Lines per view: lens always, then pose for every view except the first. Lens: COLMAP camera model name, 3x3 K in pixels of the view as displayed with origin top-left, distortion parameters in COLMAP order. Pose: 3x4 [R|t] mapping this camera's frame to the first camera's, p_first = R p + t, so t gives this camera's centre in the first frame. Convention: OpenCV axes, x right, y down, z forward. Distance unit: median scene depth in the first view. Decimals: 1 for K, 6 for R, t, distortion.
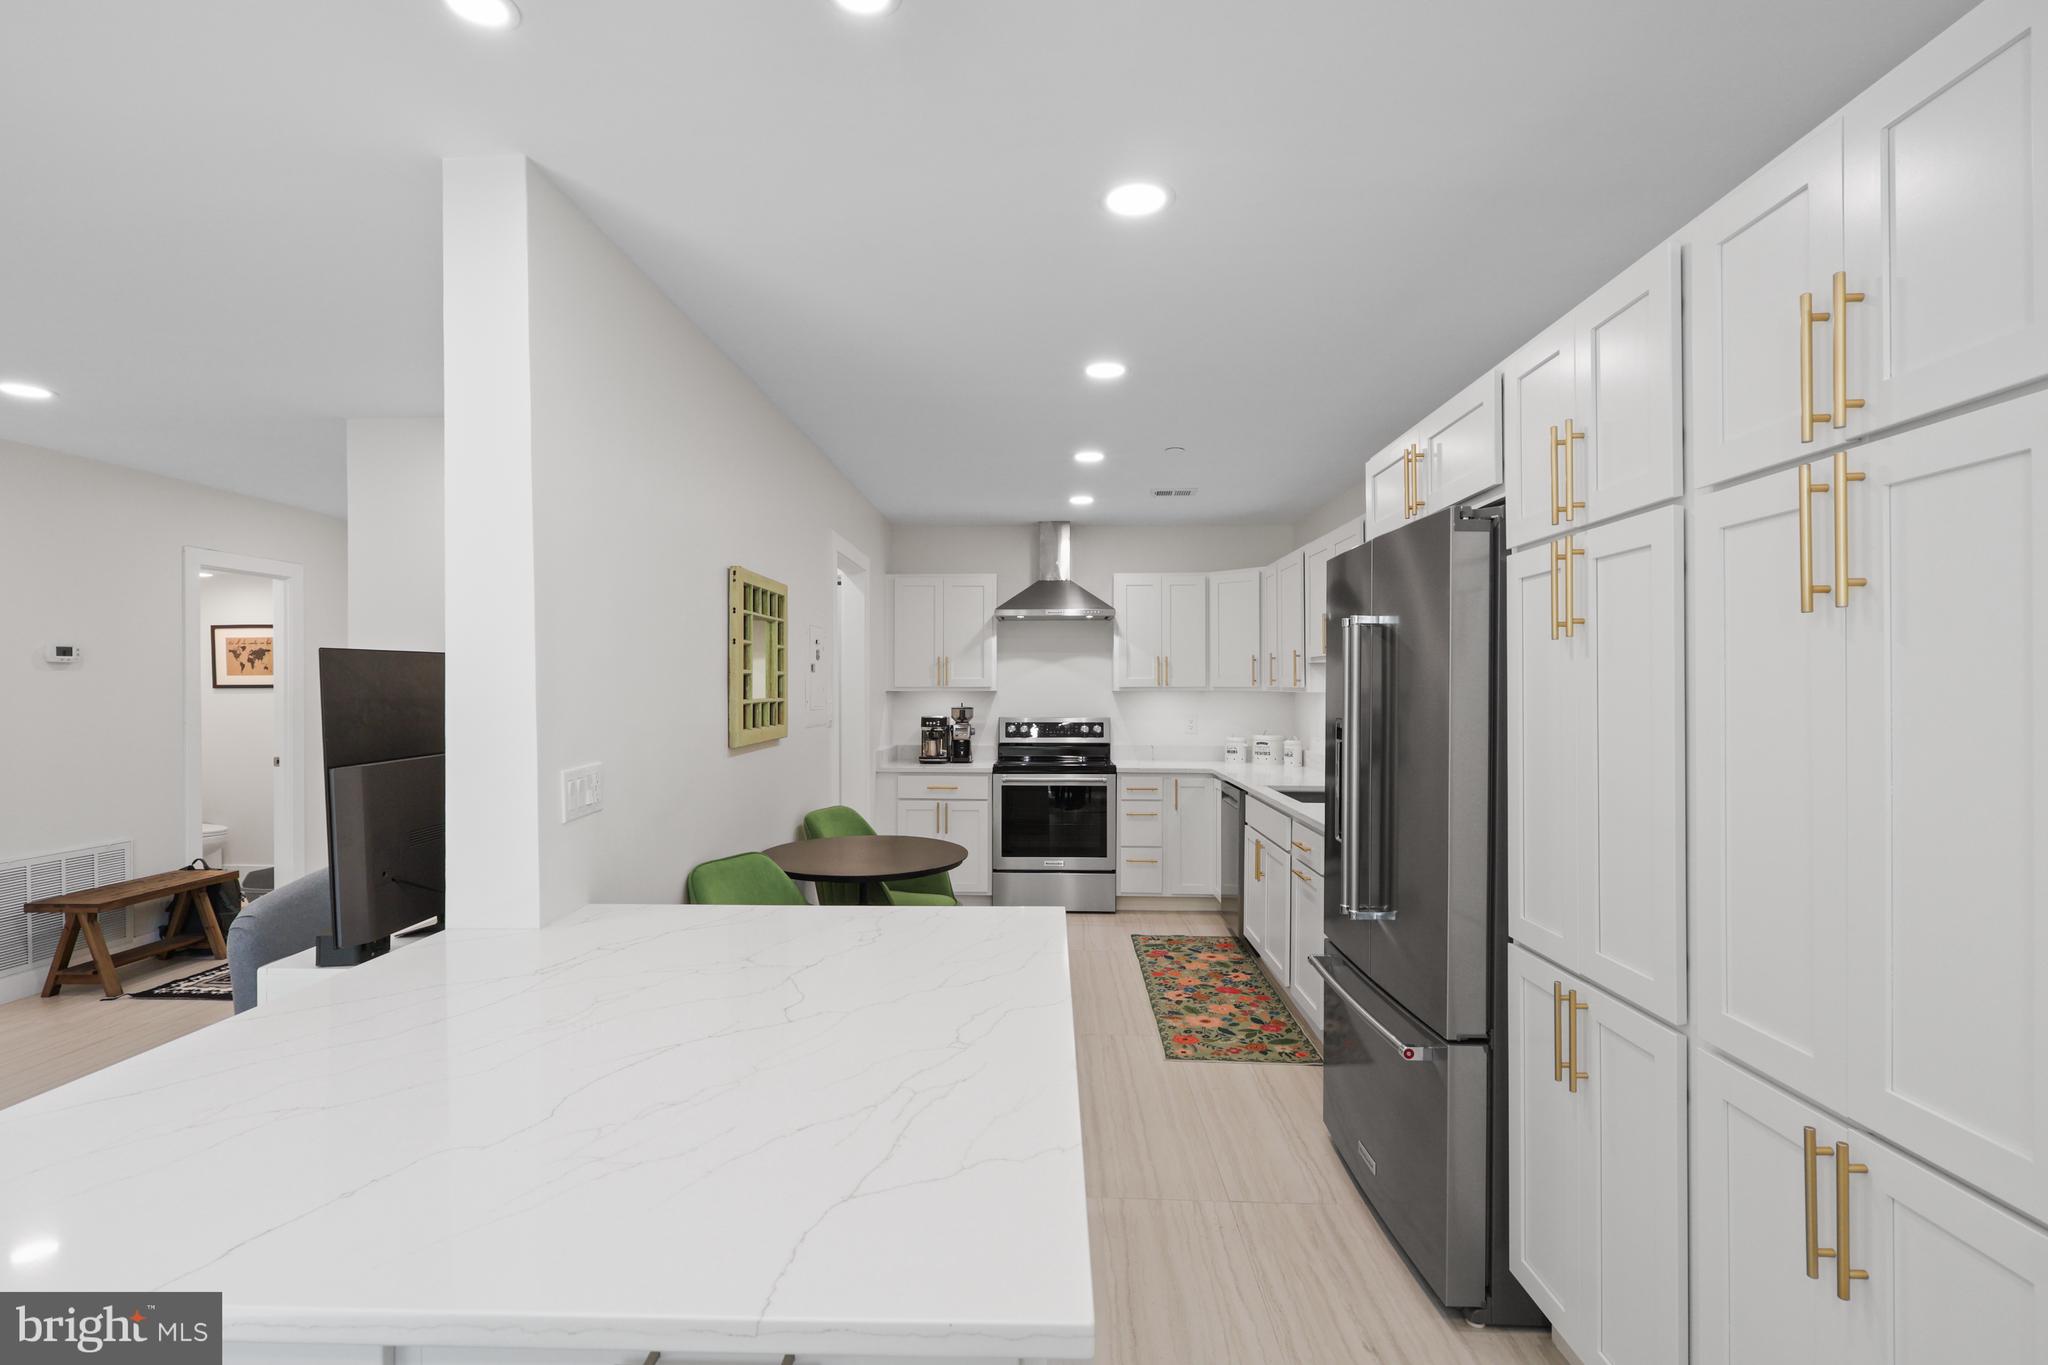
lens RADIAL K [[949.8, 0, 1009.6], [0, 949.8, 693.5], [0, 0, 1]] dist [-0.000421, 0.000553]
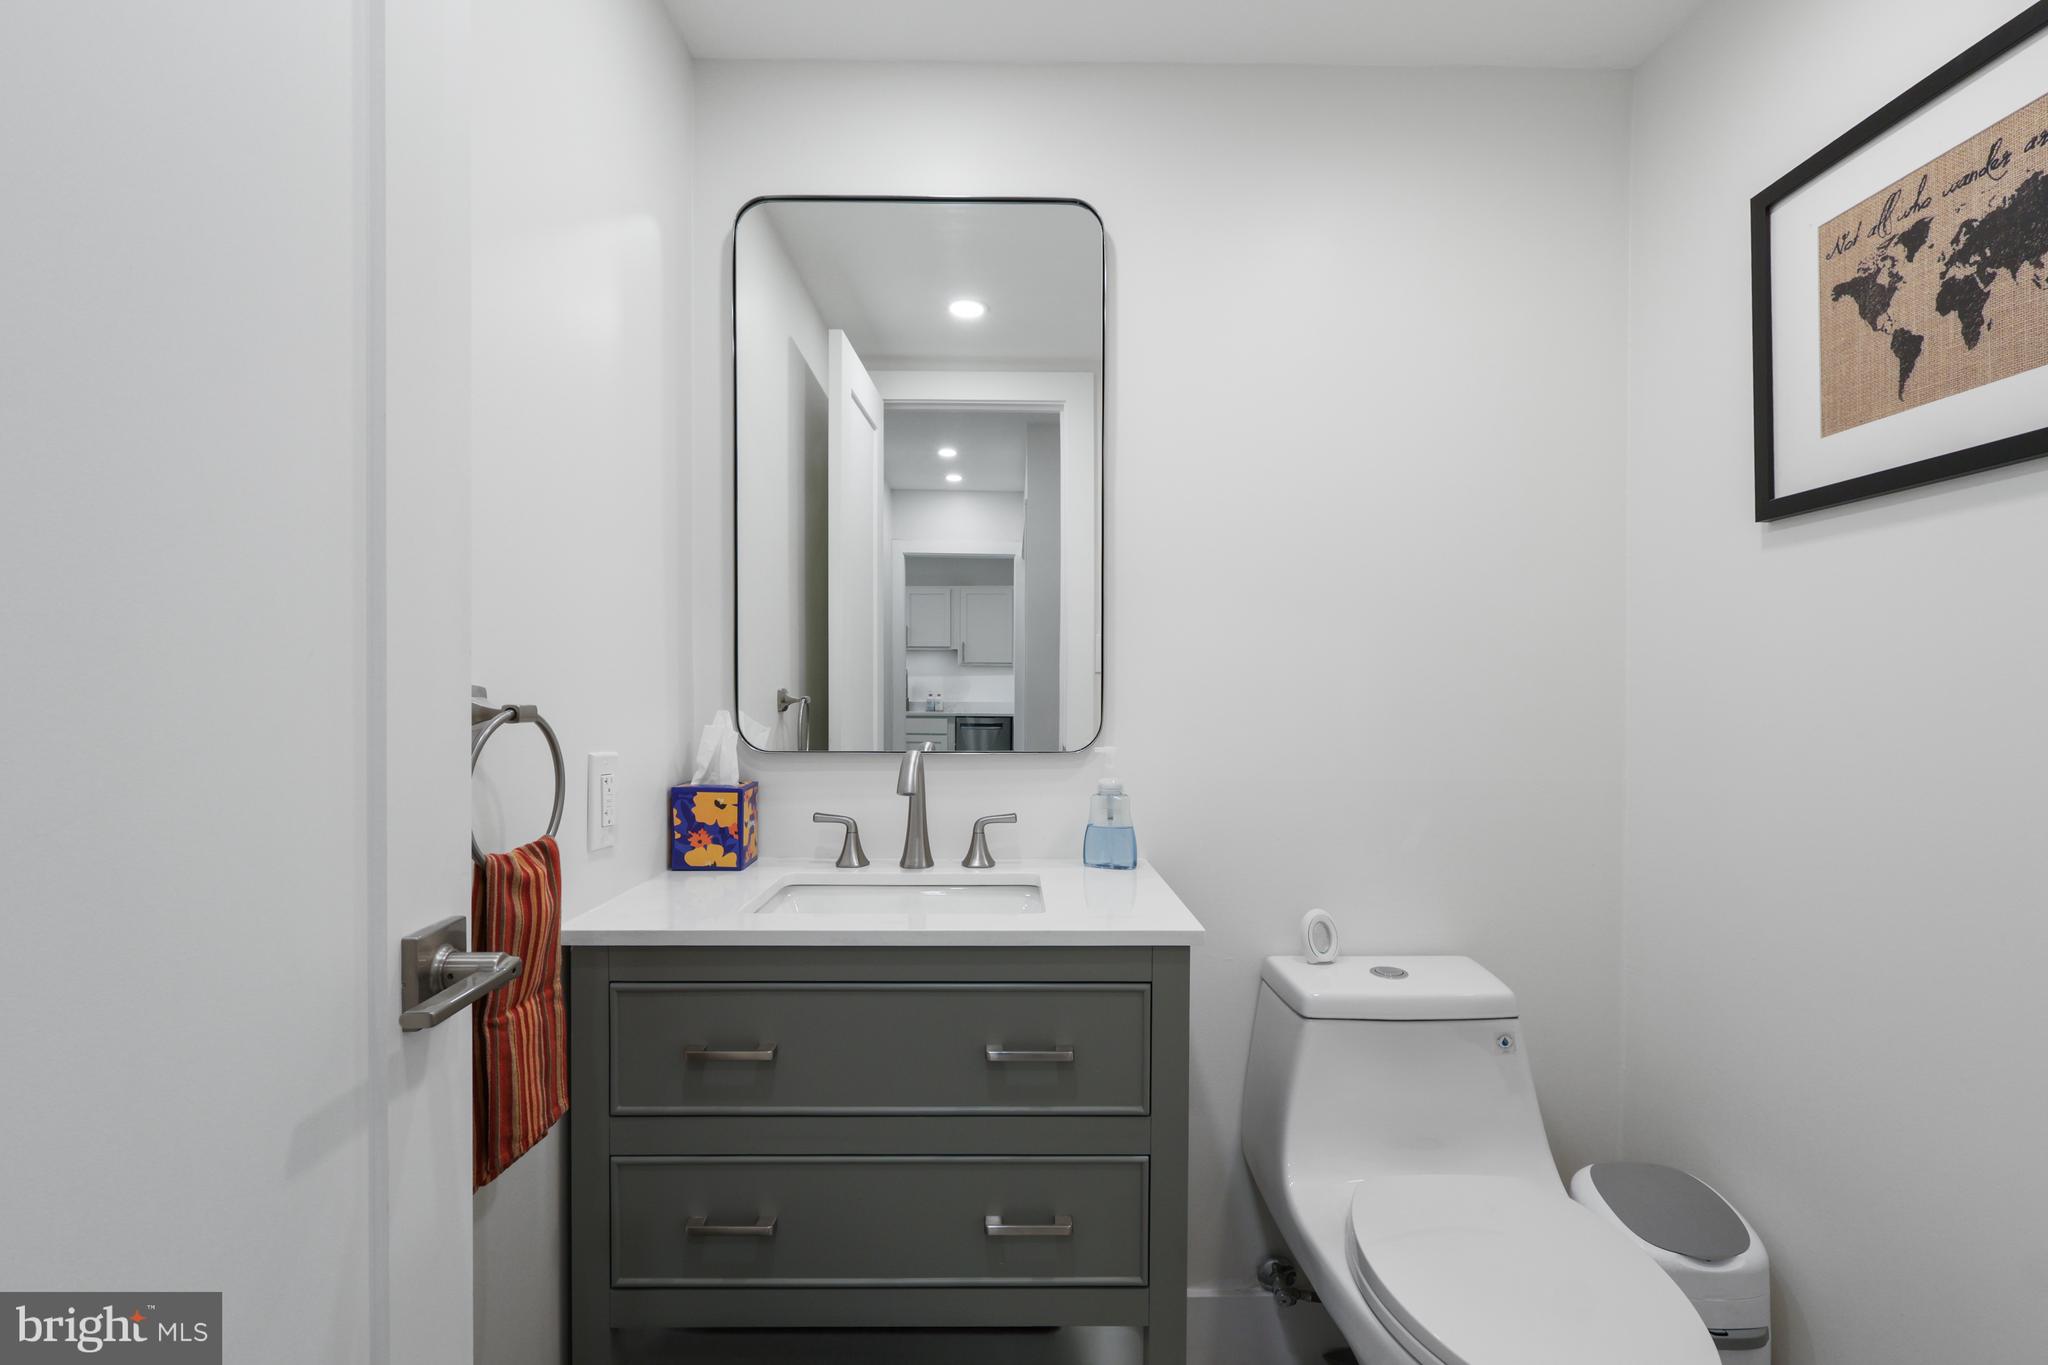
lens RADIAL K [[949.8, 0, 1022.7], [0, 949.8, 688.2], [0, 0, 1]] dist [-0.000421, 0.000553]
pose [[0.051577, 0.007297, -0.998642, -0.652459], [-0.004890, 0.999963, 0.007054, 0.028279], [0.998657, 0.004519, 0.051610, 0.840159]]
